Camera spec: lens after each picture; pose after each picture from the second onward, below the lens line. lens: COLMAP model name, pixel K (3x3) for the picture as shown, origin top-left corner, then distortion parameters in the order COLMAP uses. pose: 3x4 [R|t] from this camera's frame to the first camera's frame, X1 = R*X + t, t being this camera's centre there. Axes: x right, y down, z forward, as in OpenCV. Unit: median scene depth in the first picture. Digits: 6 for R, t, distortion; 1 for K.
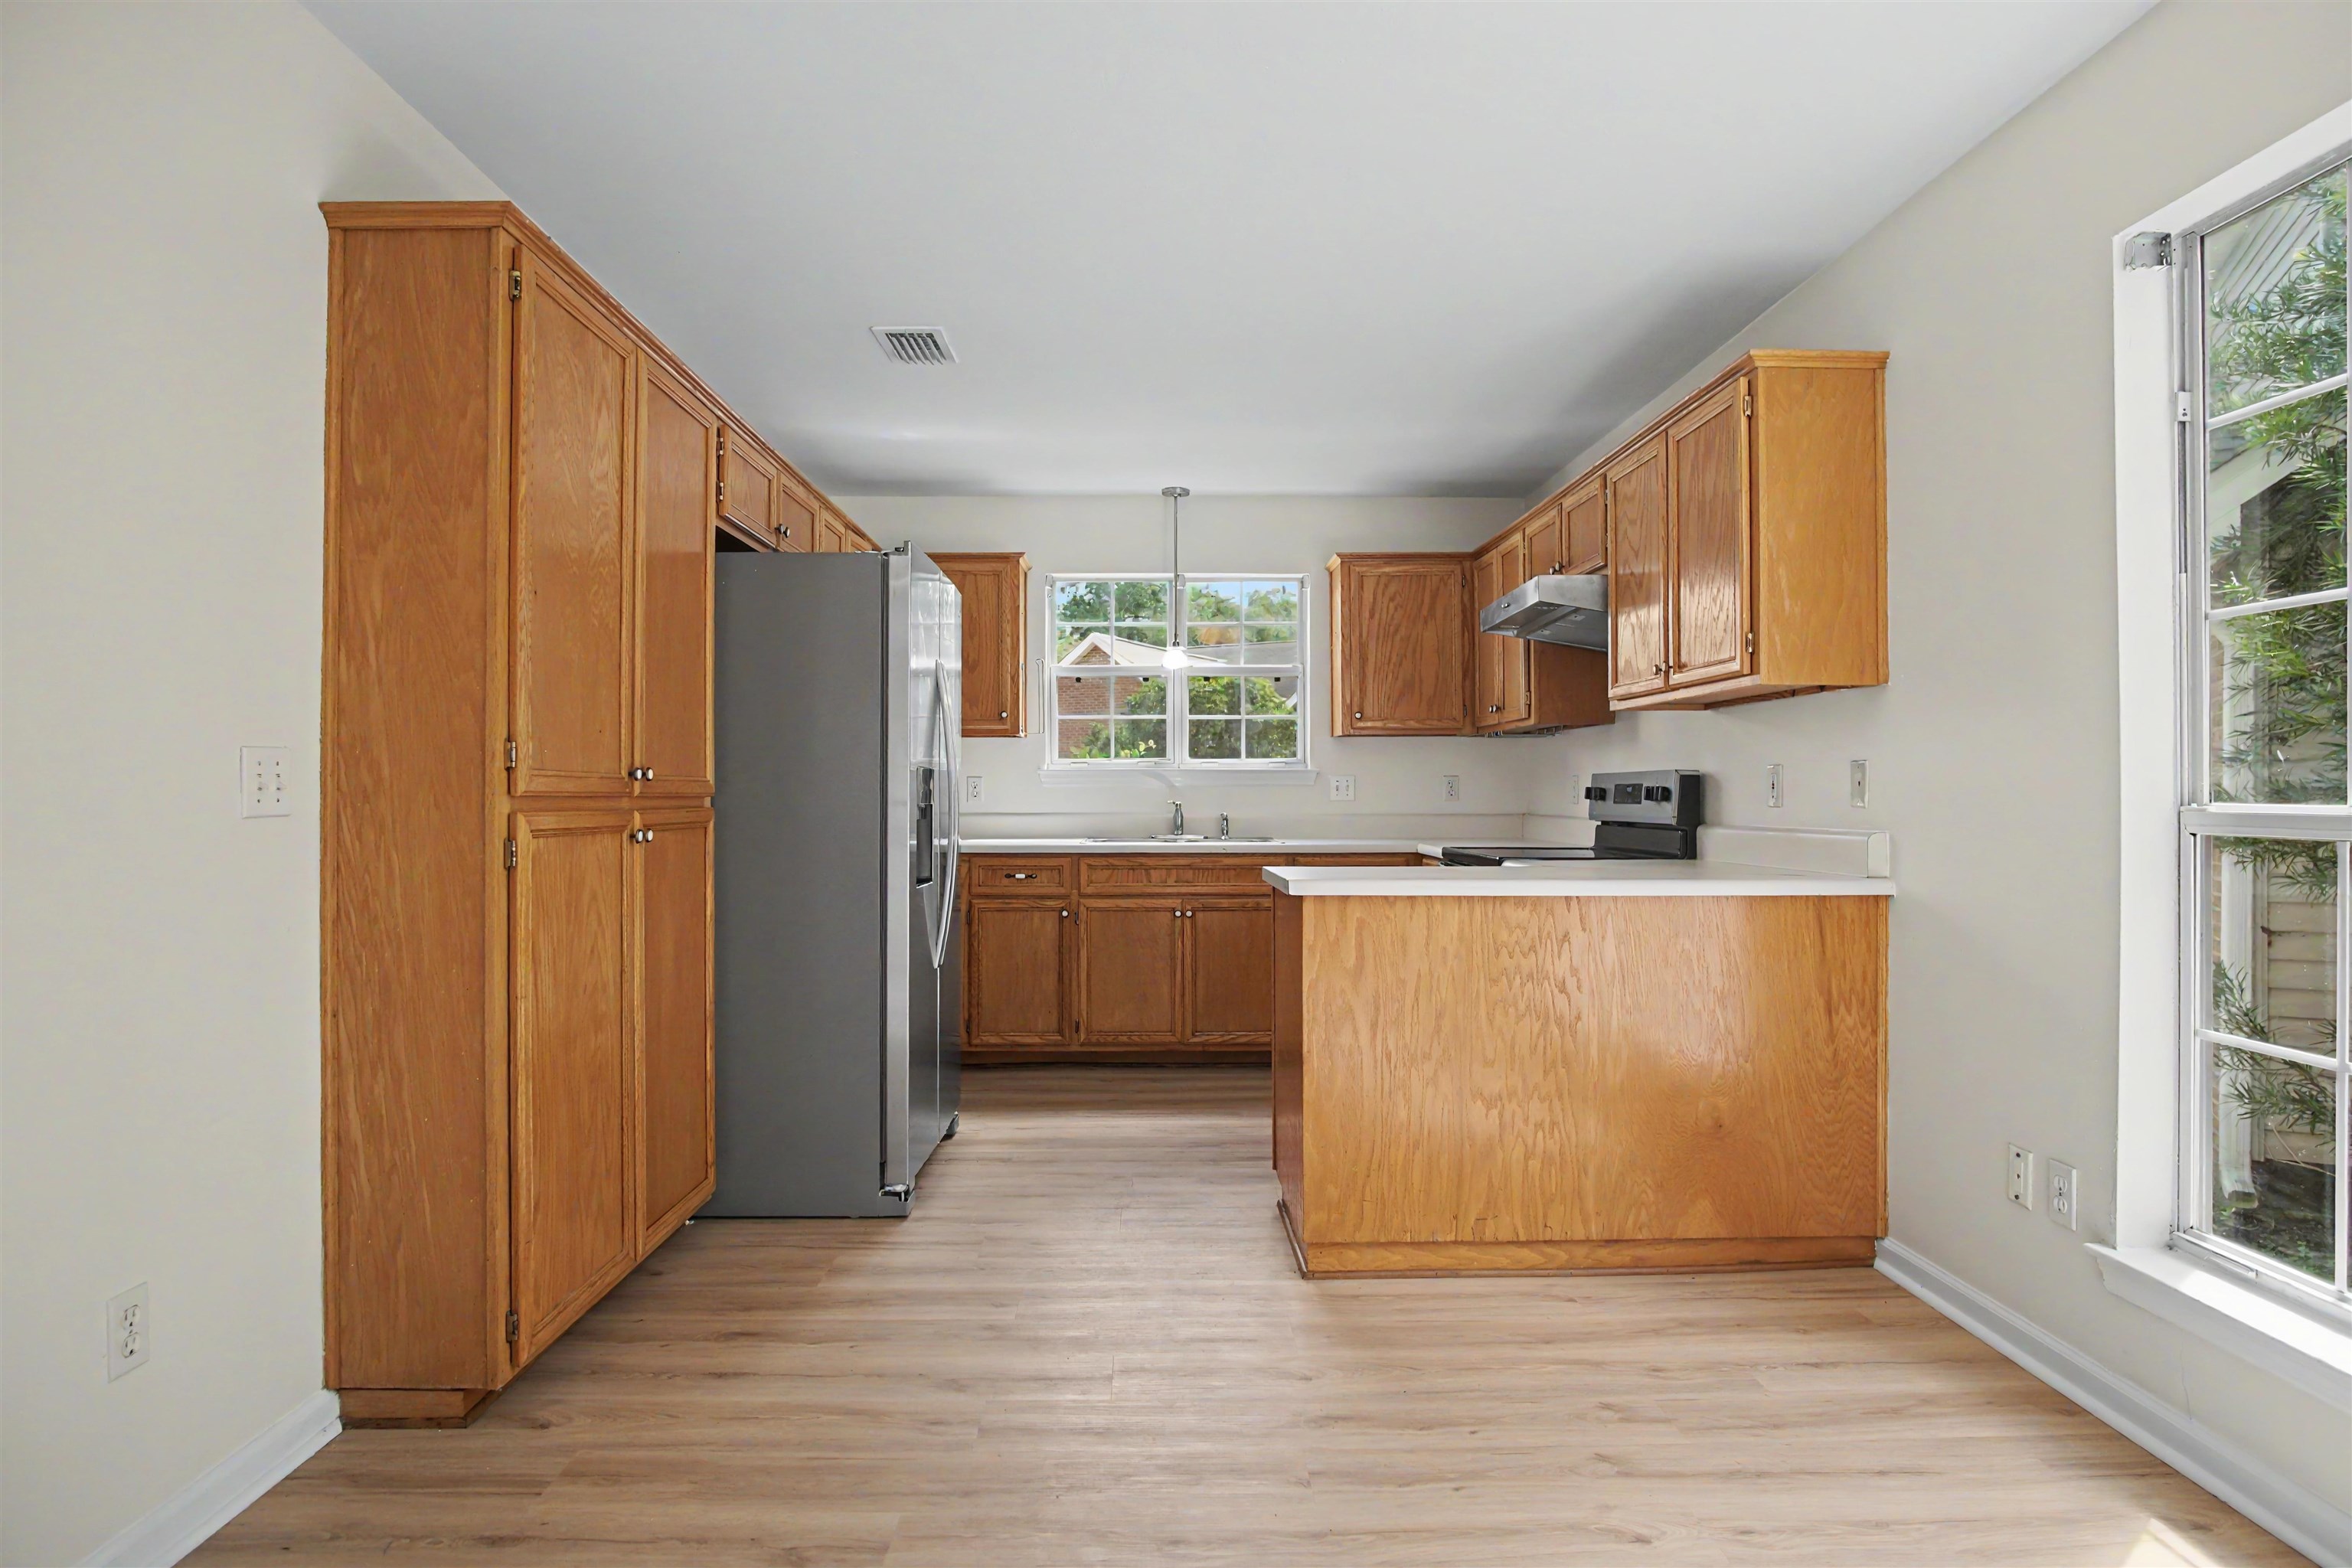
lens RADIAL K [[1278.3, 0, 1176.0], [0, 1278.3, 784.0], [0, 0, 1]] dist [-0.037509, 0.010520]
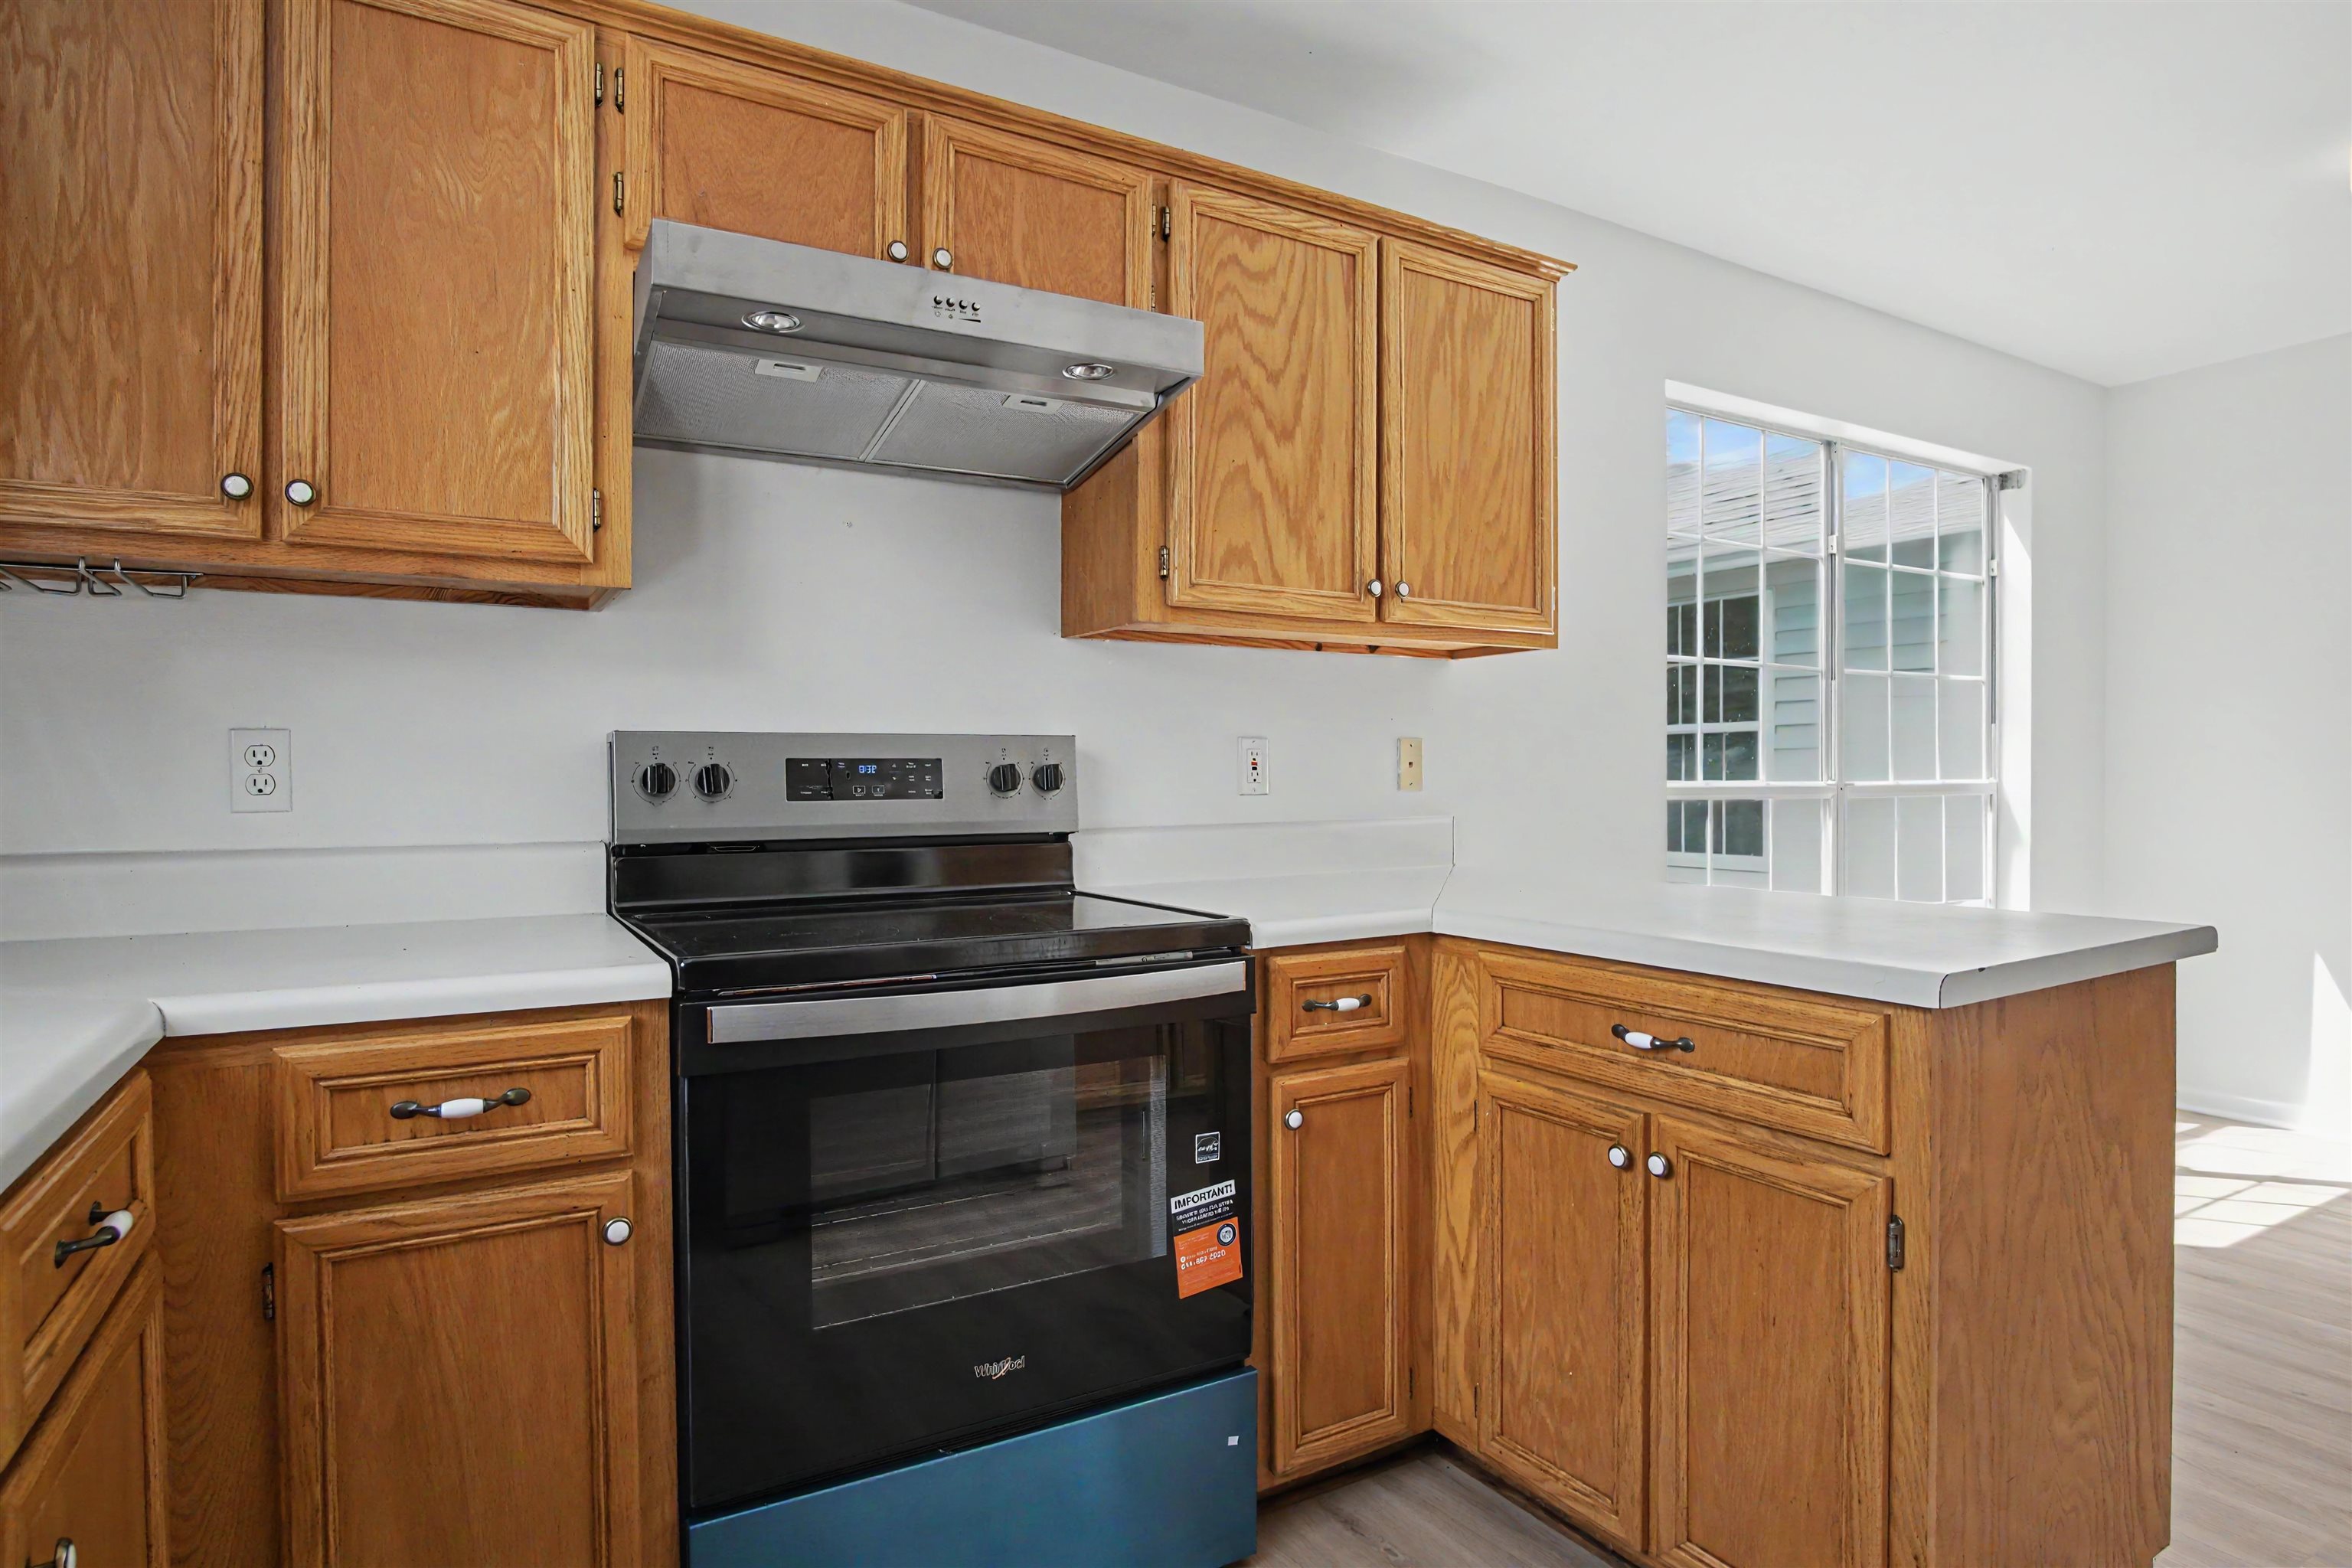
lens RADIAL K [[1278.3, 0, 1176.0], [0, 1278.3, 784.0], [0, 0, 1]] dist [-0.037509, 0.010520]
pose [[-0.488852, -0.001819, 0.872365, -0.170740], [-0.000945, 0.999998, 0.001556, 0.012622], [-0.872366, -0.000064, -0.488853, 1.656167]]
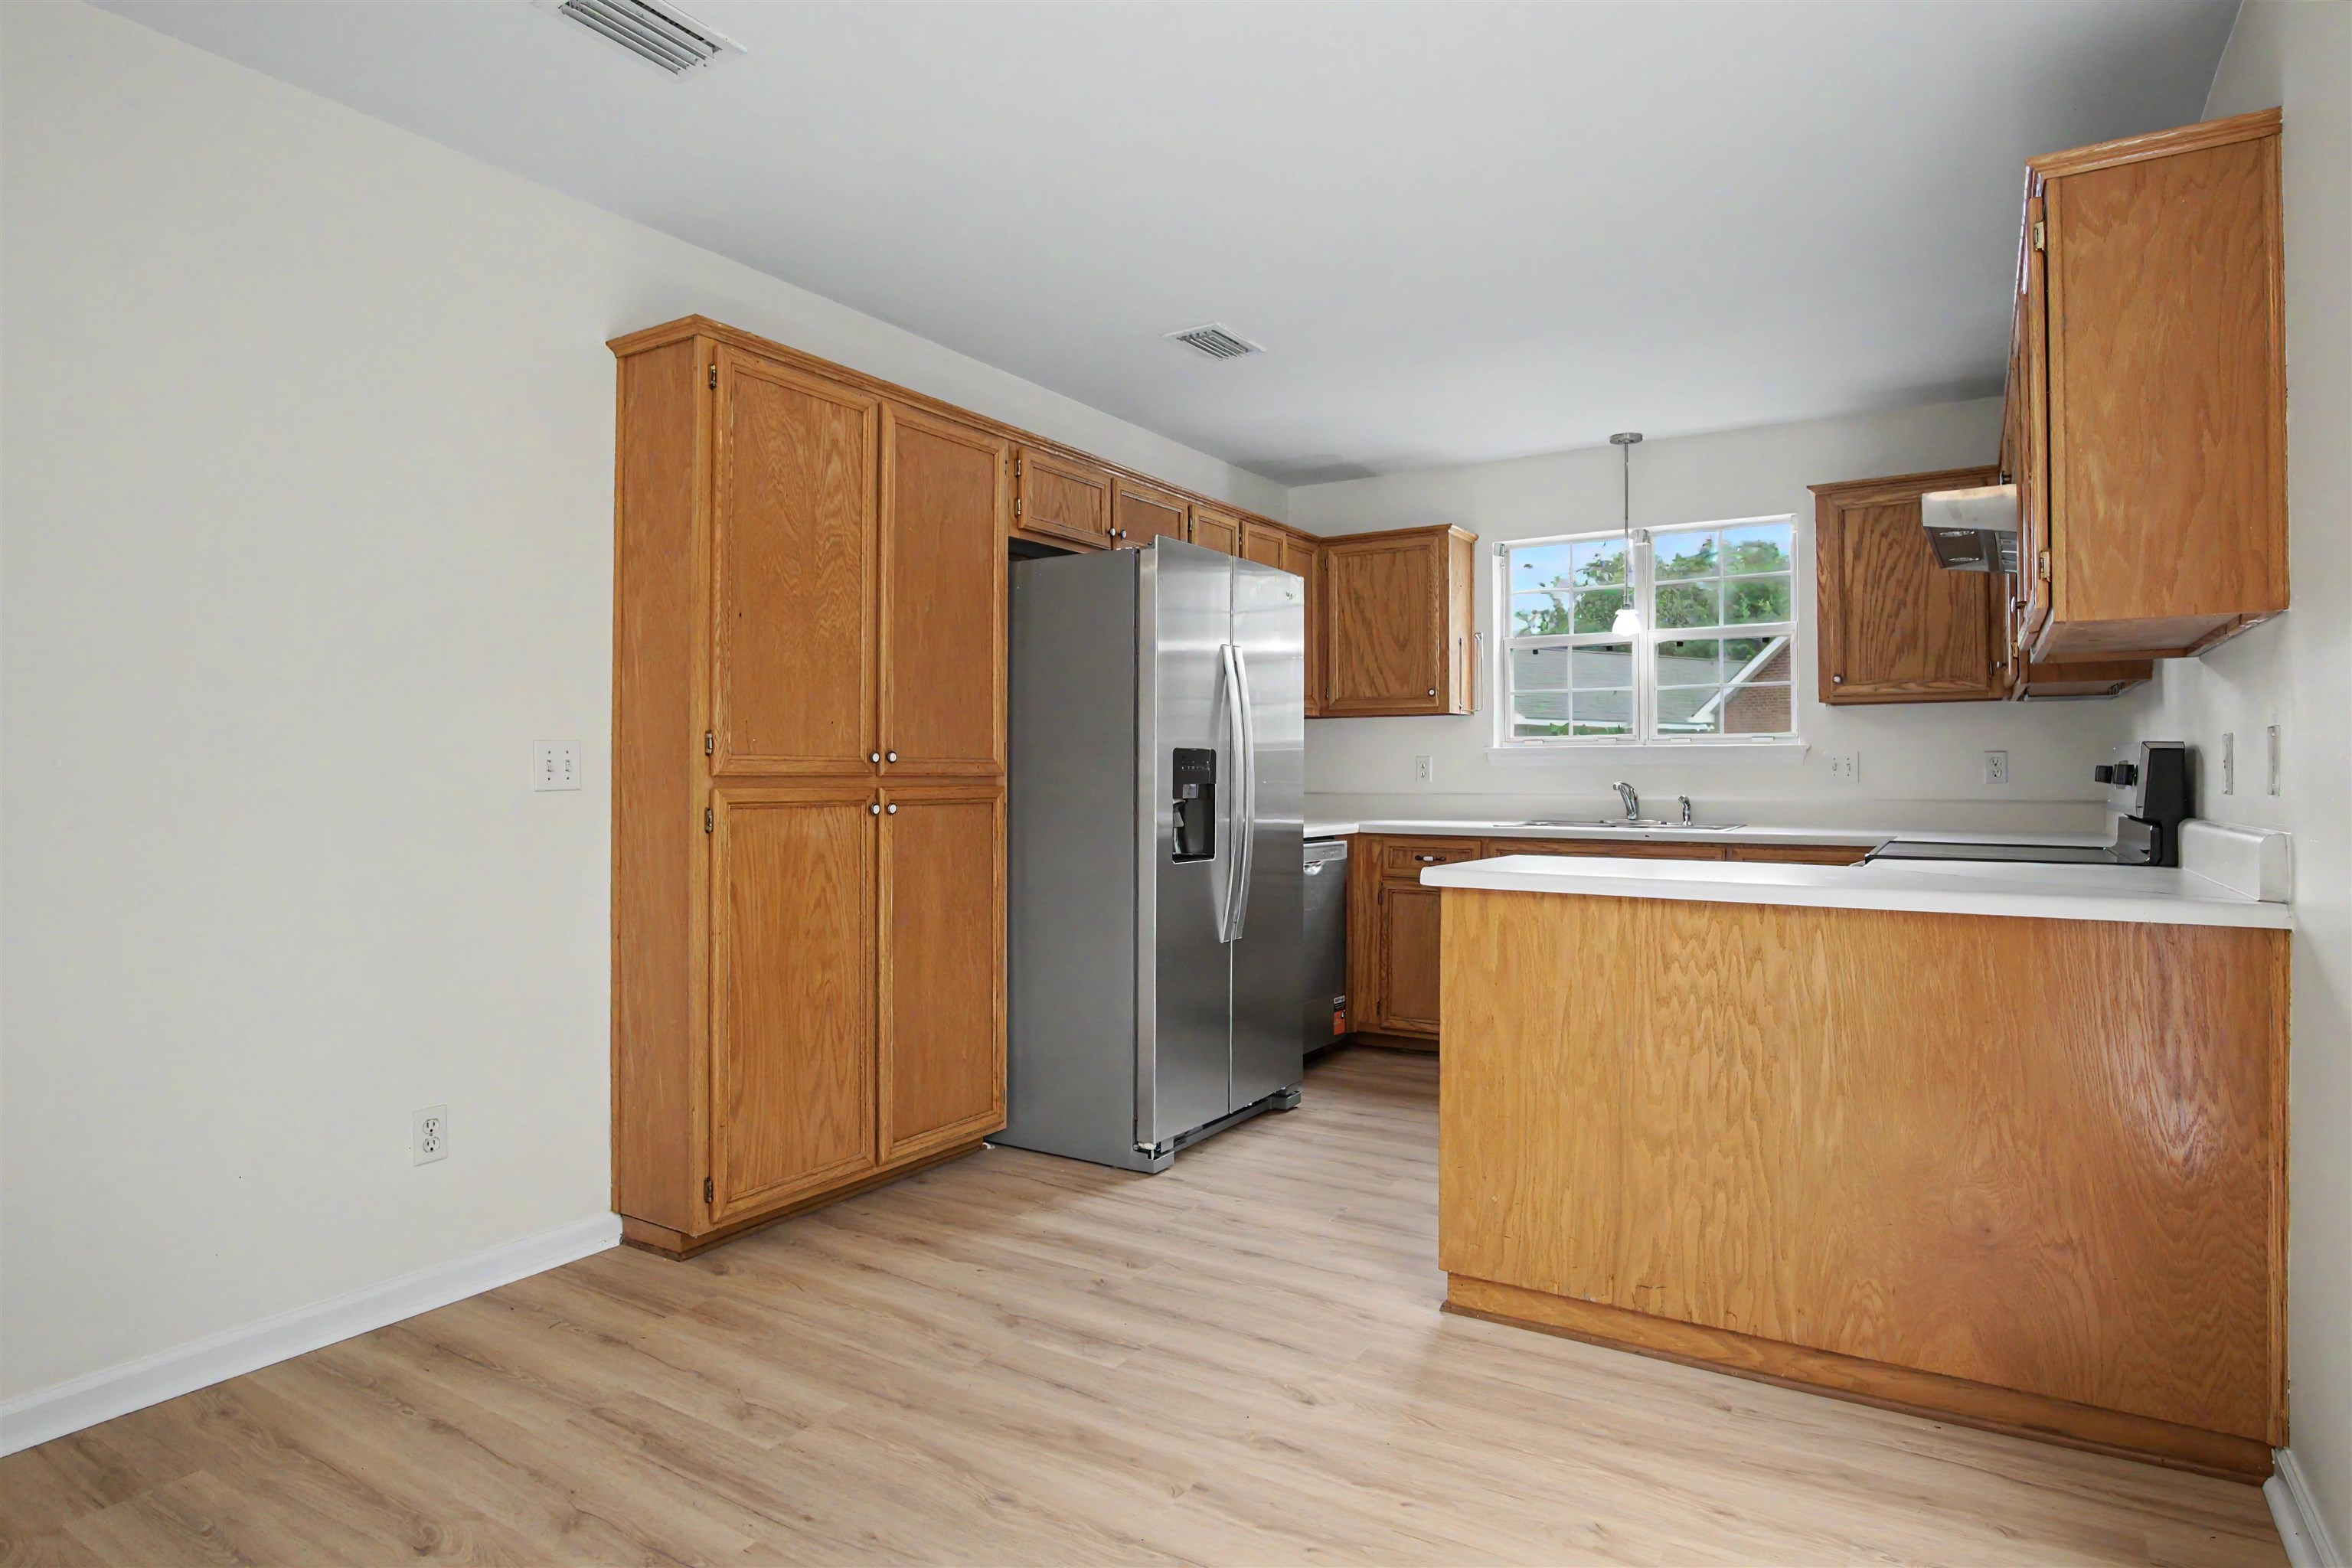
lens RADIAL K [[1295.4, 0, 1174.8], [0, 1295.4, 757.5], [0, 0, 1]] dist [-0.036835, 0.011115]
pose [[0.834795, -0.005685, -0.550531, 0.443596], [0.003657, 0.999982, -0.004781, -0.000646], [0.550548, 0.001978, 0.834801, 0.128233]]
